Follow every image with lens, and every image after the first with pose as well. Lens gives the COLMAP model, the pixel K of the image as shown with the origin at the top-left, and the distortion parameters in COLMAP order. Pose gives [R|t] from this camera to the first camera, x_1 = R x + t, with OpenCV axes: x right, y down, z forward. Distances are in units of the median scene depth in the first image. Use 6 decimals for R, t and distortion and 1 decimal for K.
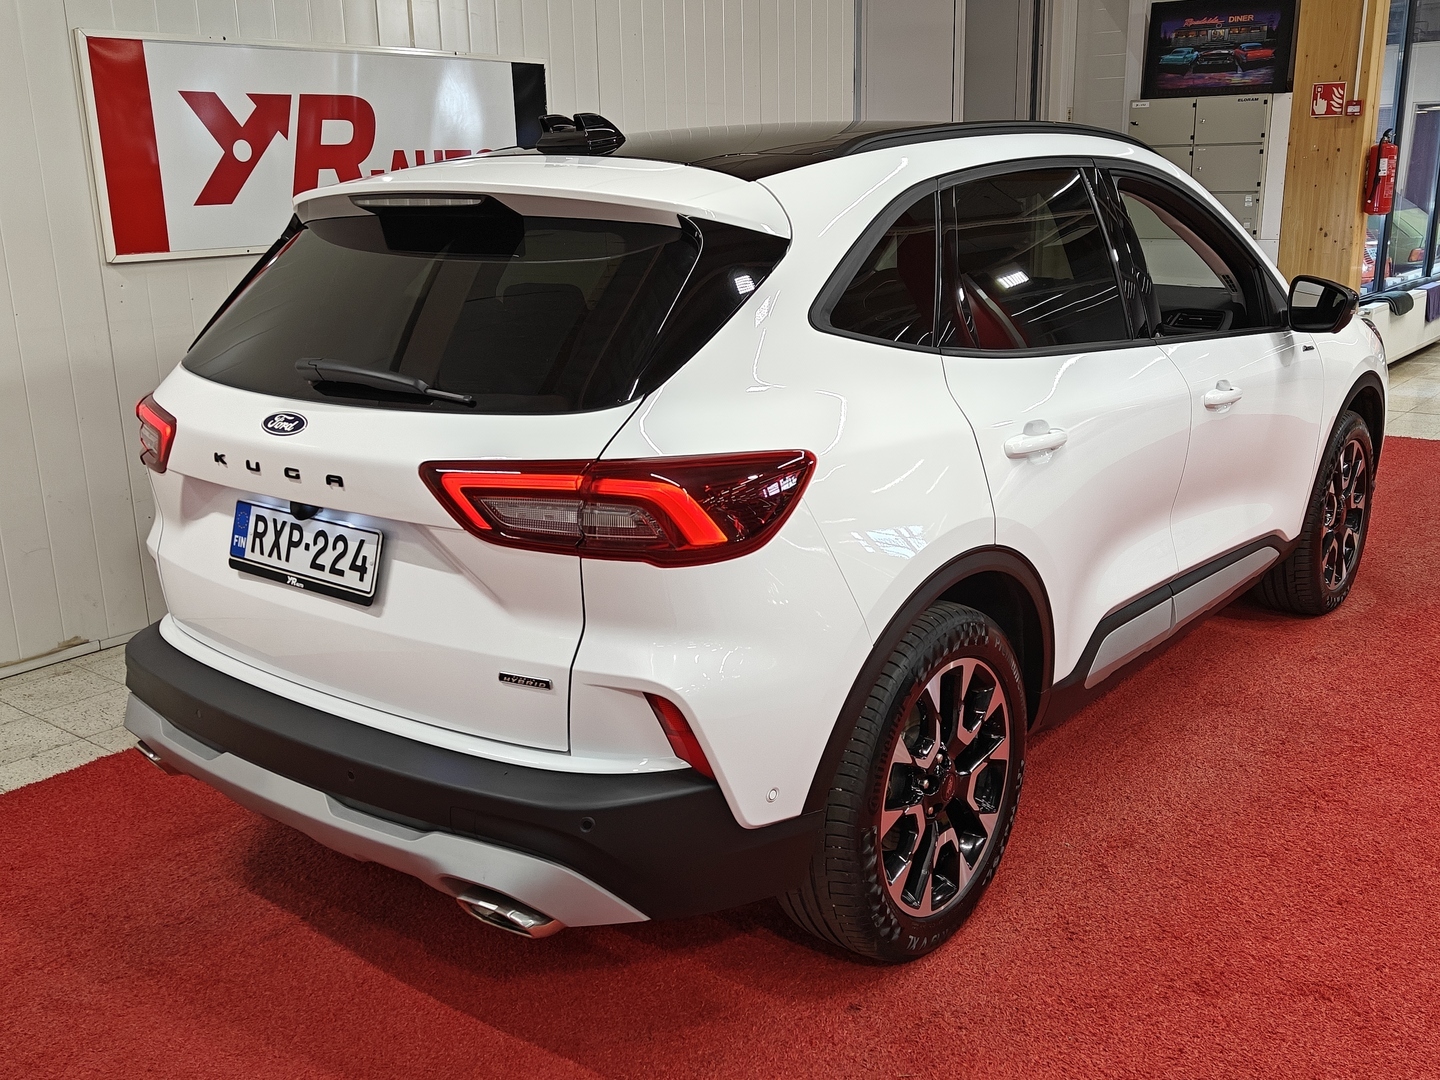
lens RADIAL K [[1383.0, 0, 724.7], [0, 1383.0, 541.0], [0, 0, 1]] dist [-0.002094, 0.000000]
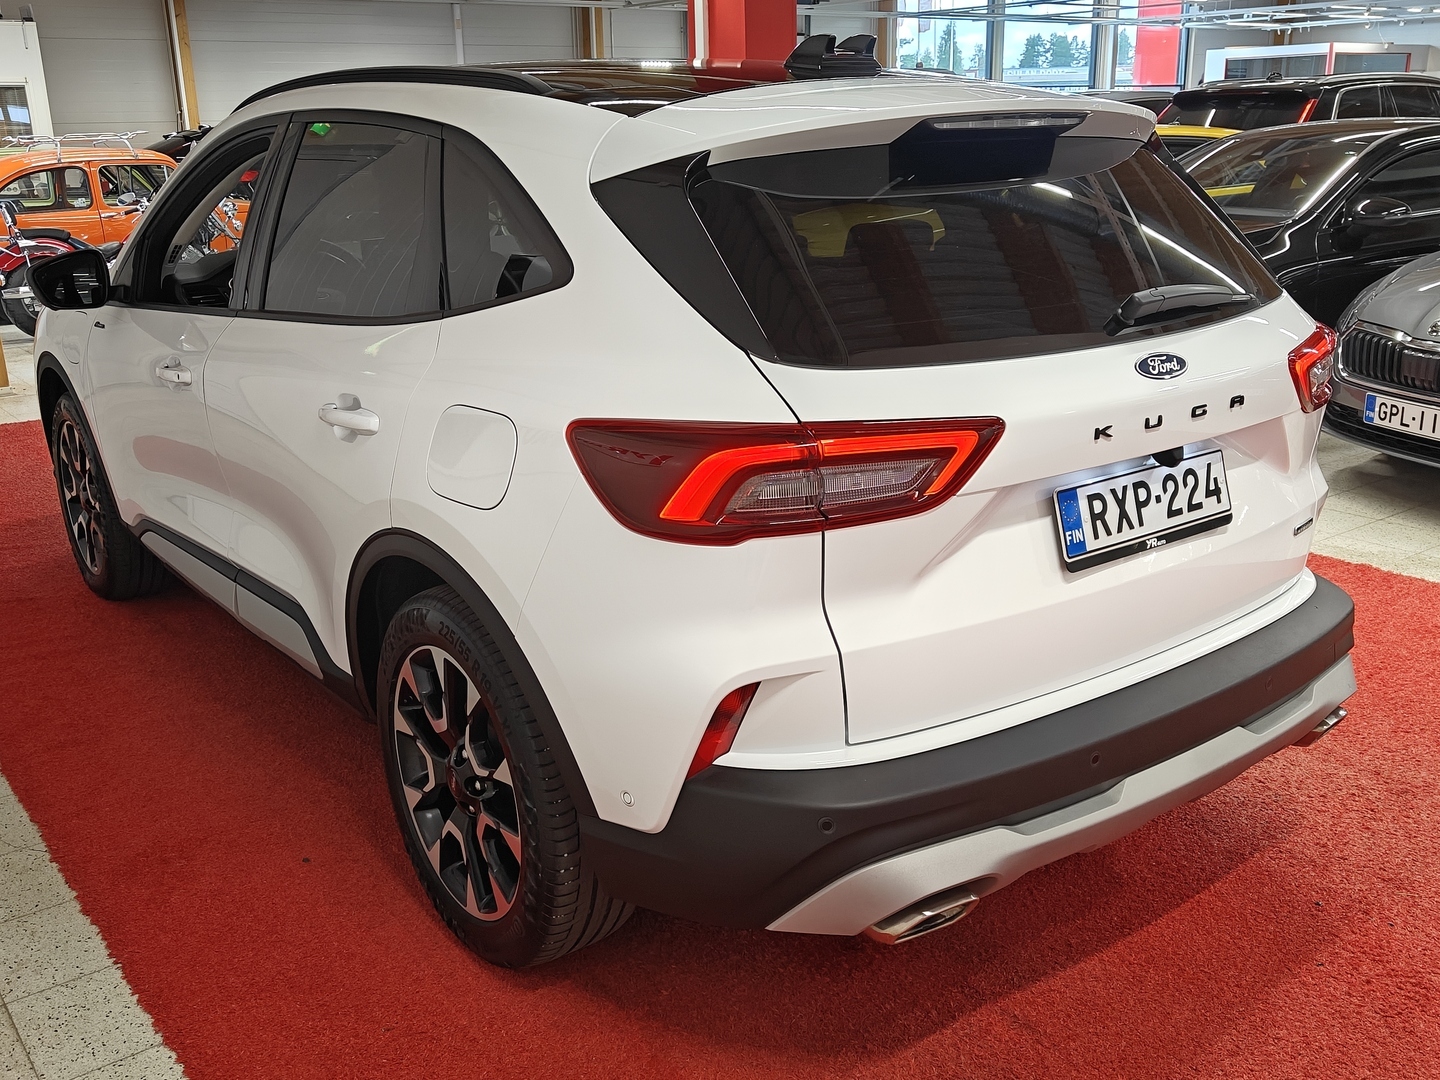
lens RADIAL K [[1383.0, 0, 723.4], [0, 1383.0, 539.9], [0, 0, 1]] dist [-0.002094, 0.000000]
pose [[0.255614, -0.269451, 0.928471, -1.226992], [0.269928, 0.942074, 0.199086, -0.228763], [-0.928332, 0.199731, 0.313539, 0.985776]]
